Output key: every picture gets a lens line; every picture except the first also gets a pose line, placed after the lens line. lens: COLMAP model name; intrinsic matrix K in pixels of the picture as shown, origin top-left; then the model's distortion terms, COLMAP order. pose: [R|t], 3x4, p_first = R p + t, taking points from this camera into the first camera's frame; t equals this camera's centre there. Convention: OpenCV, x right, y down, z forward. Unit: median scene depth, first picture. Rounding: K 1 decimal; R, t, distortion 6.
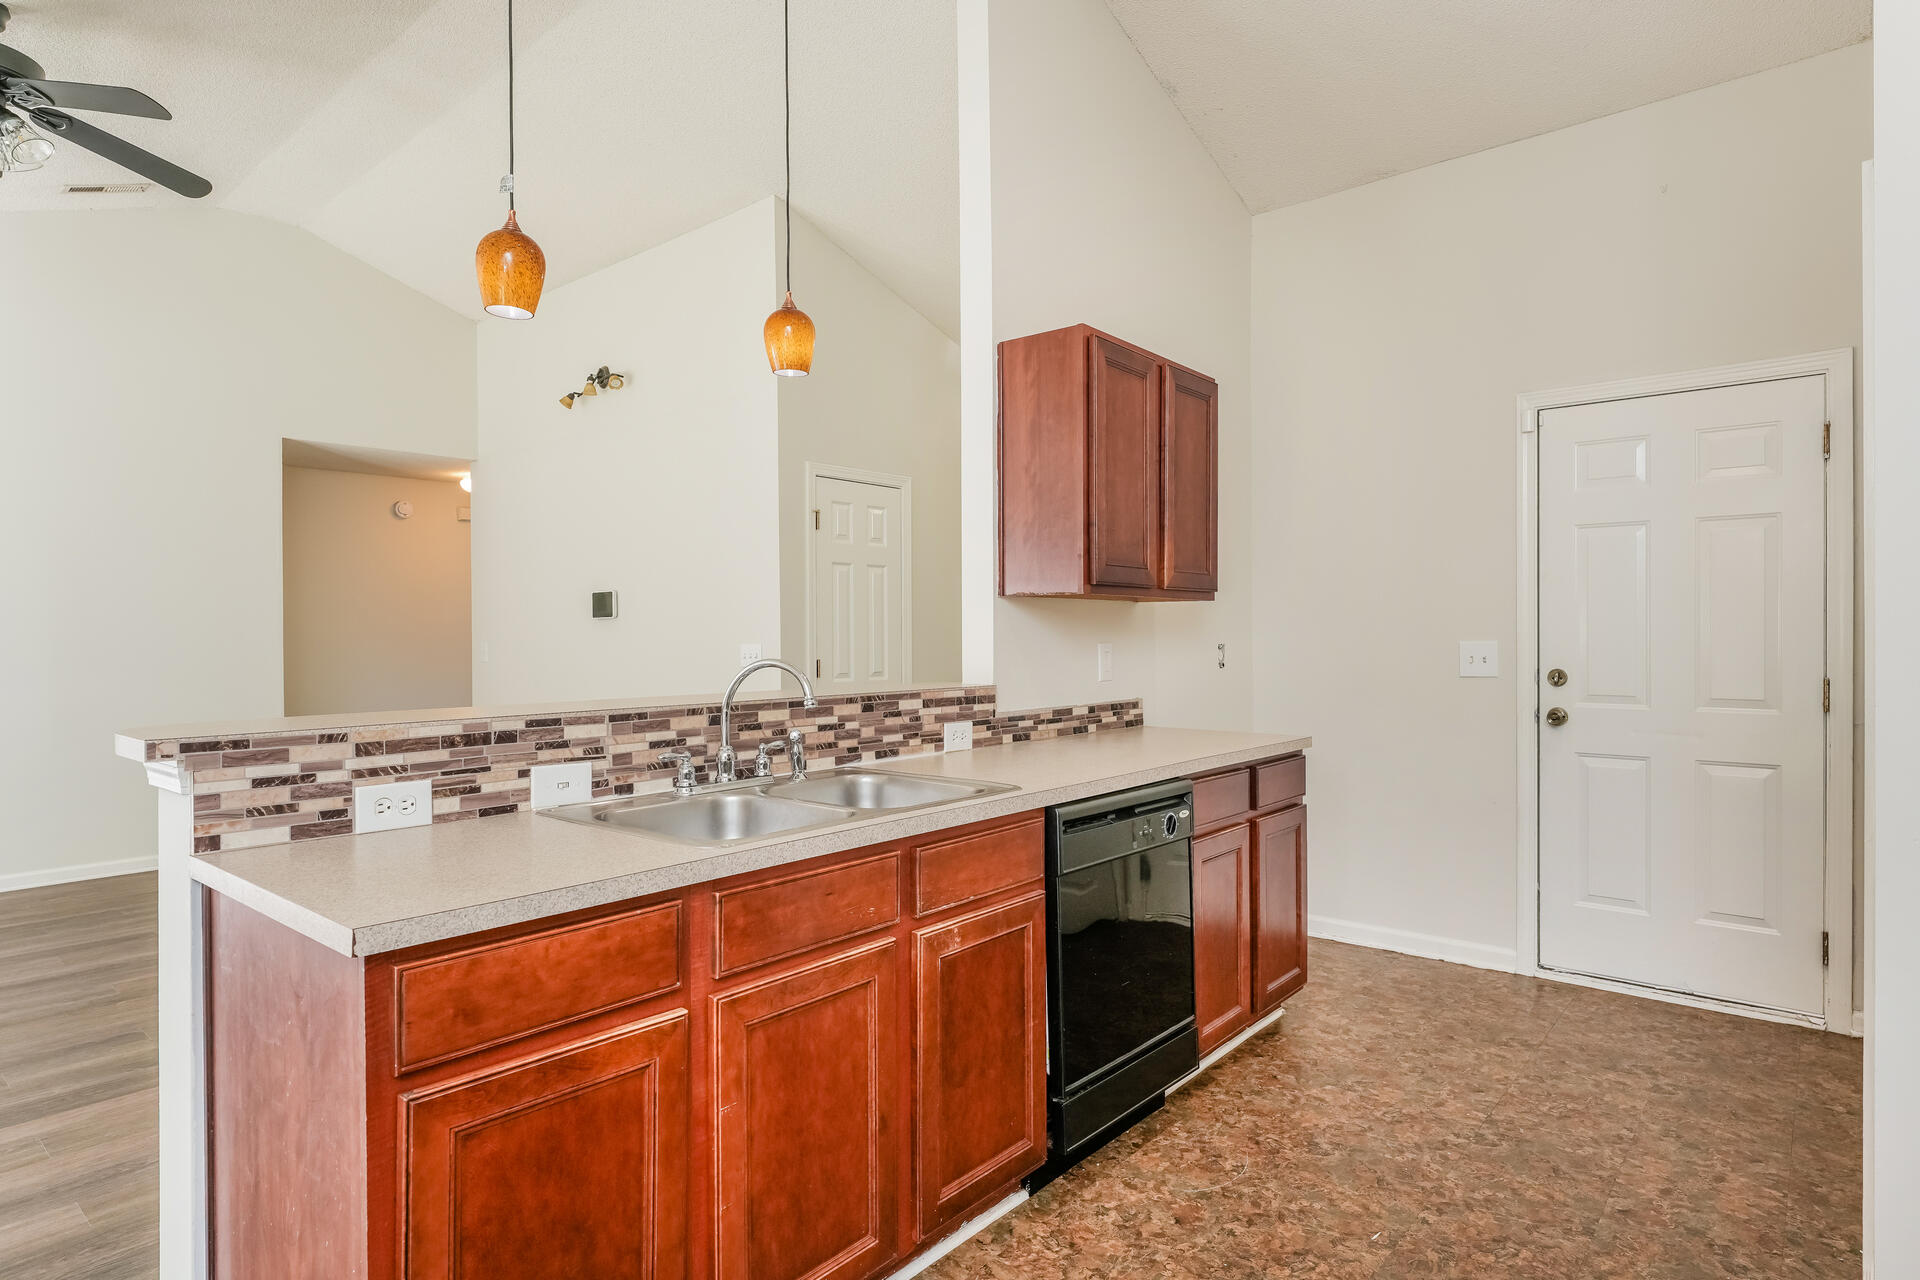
lens RADIAL K [[1056.2, 0, 966.3], [0, 1056.2, 631.2], [0, 0, 1]] dist [0.000522, 0.000139]
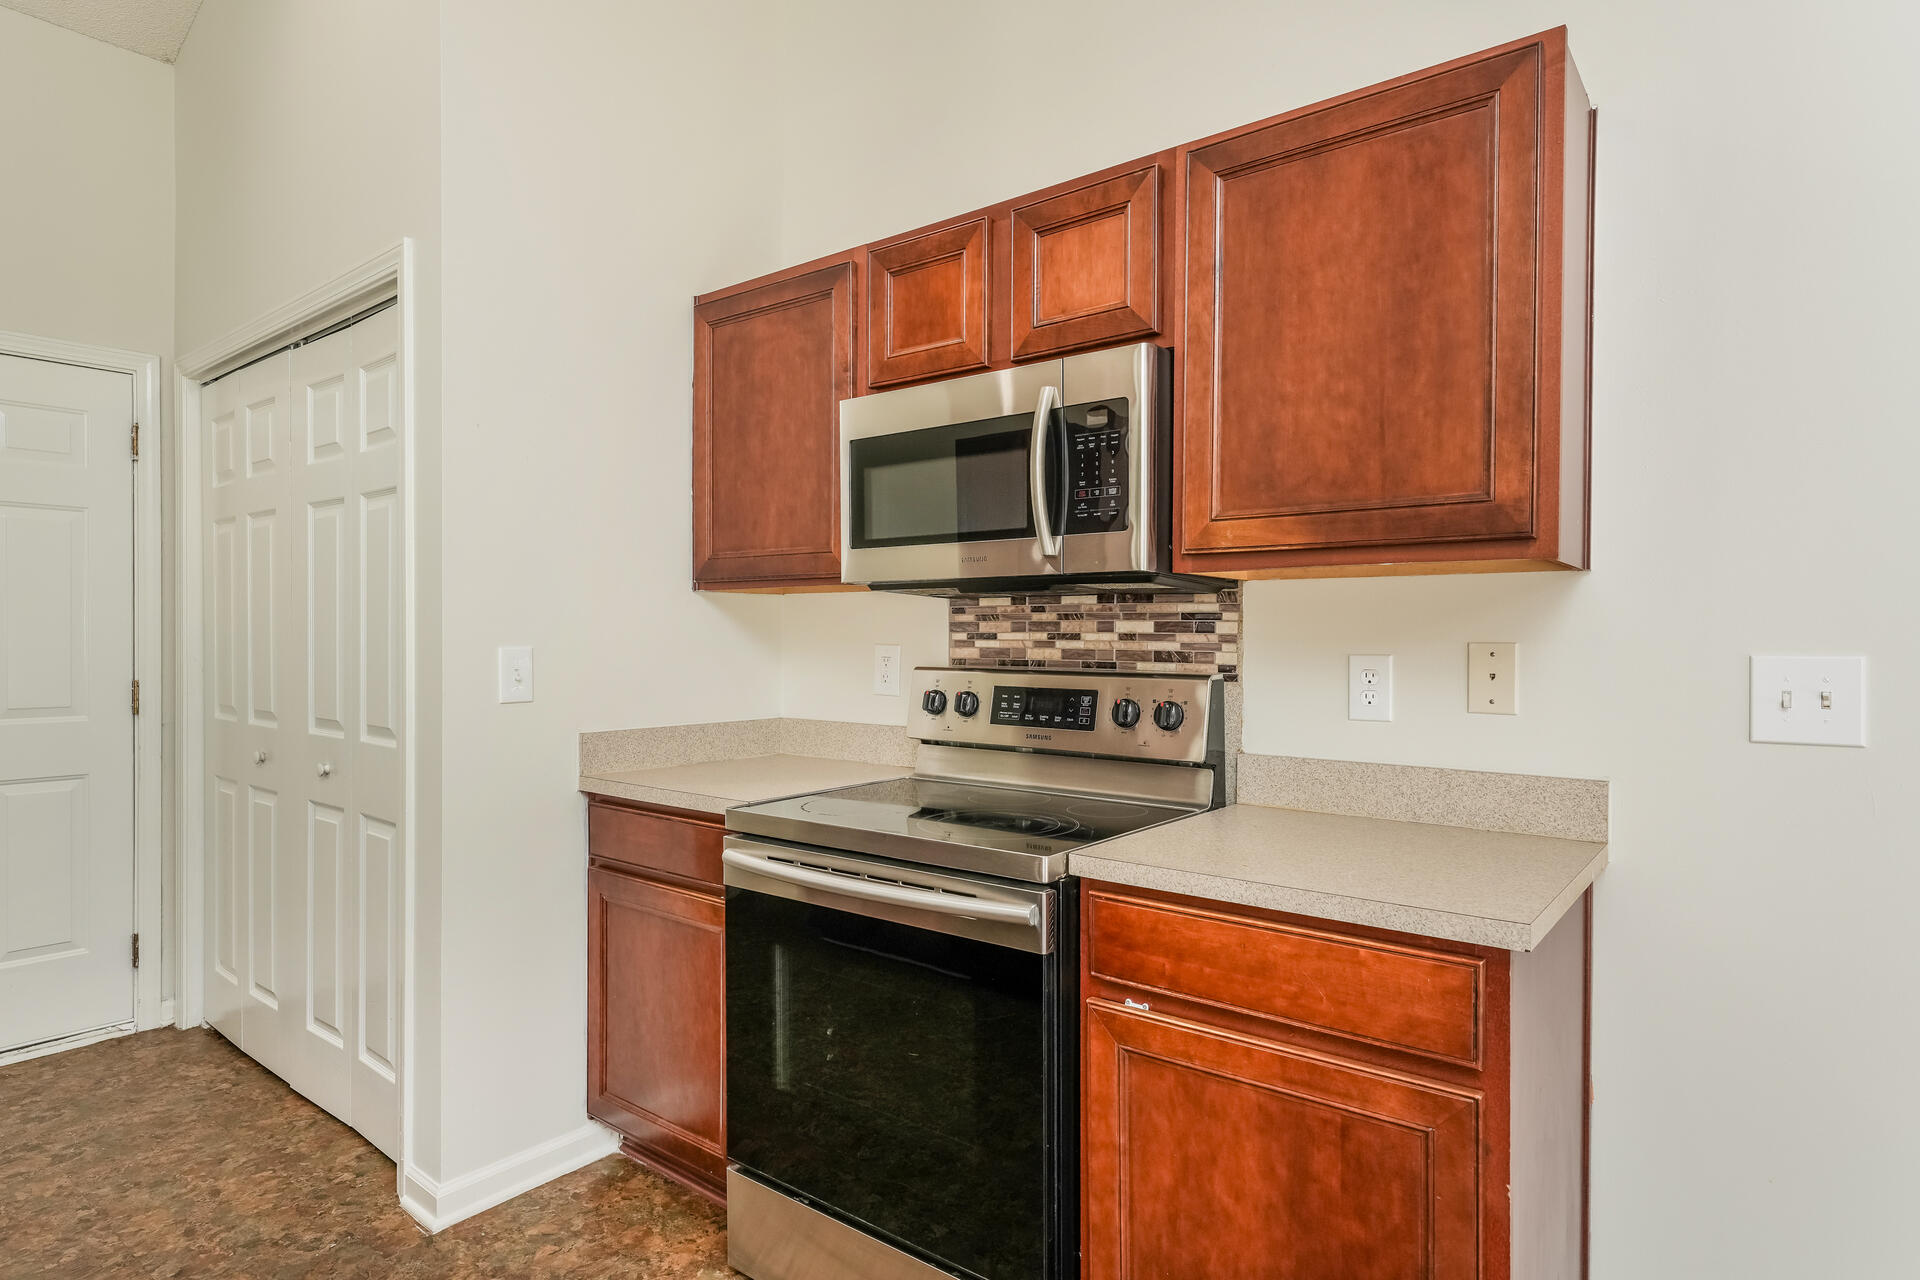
lens RADIAL K [[1056.2, 0, 966.1], [0, 1056.2, 645.7], [0, 0, 1]] dist [0.000522, 0.000139]
pose [[-0.033333, -0.009323, 0.999401, -0.255462], [-0.001261, 0.999956, 0.009286, 0.002511], [-0.999444, -0.000951, -0.033343, 0.306679]]
